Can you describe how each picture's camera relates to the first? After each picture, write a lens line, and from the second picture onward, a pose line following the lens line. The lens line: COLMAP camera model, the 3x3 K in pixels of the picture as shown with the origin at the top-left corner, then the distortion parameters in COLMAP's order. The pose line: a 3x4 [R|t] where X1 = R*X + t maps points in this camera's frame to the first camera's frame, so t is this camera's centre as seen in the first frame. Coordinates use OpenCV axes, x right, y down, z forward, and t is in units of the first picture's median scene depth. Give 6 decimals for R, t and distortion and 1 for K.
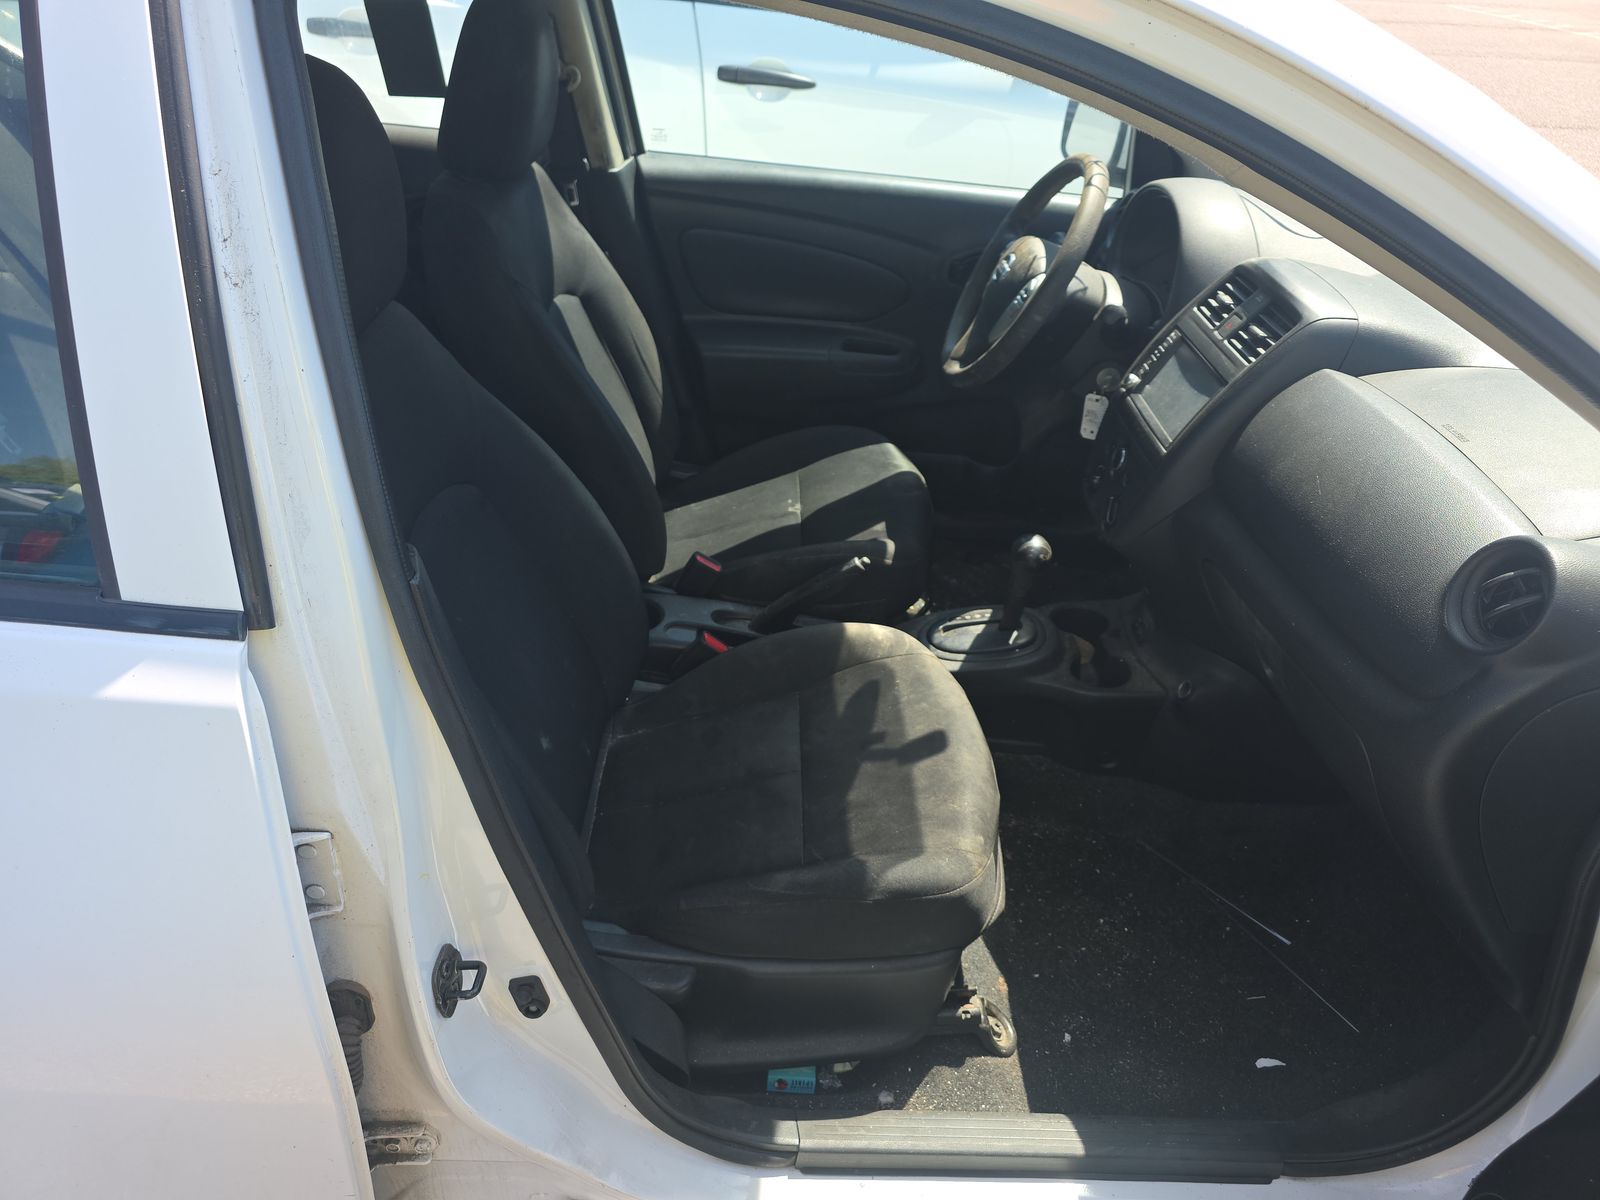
lens RADIAL K [[1090.7, 0, 800.0], [0, 1090.7, 600.0], [0, 0, 1]] dist [0.037334, -0.036059]
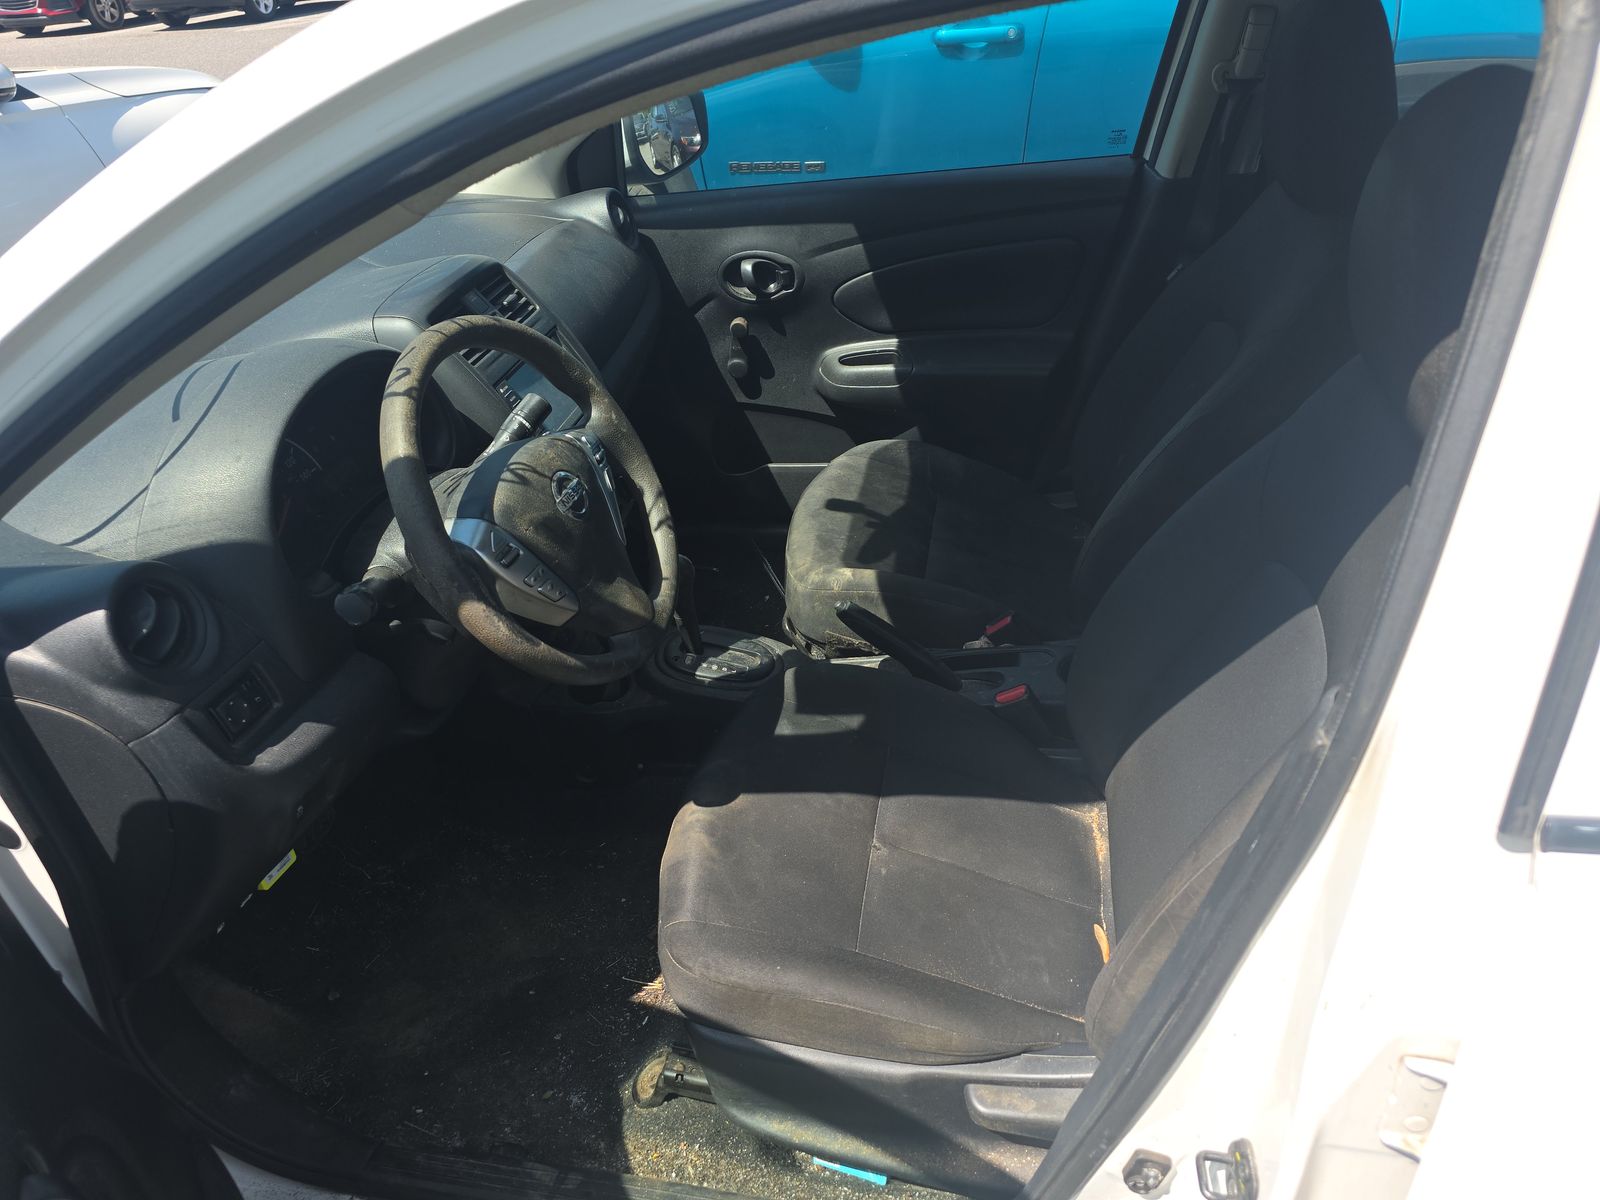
lens RADIAL K [[1090.7, 0, 800.0], [0, 1090.7, 600.0], [0, 0, 1]] dist [0.037334, -0.036059]
pose [[-0.980897, -0.107474, 0.162144, -0.069748], [0.105453, 0.406643, 0.907481, -1.077258], [-0.163466, 0.907244, -0.387541, 1.649841]]
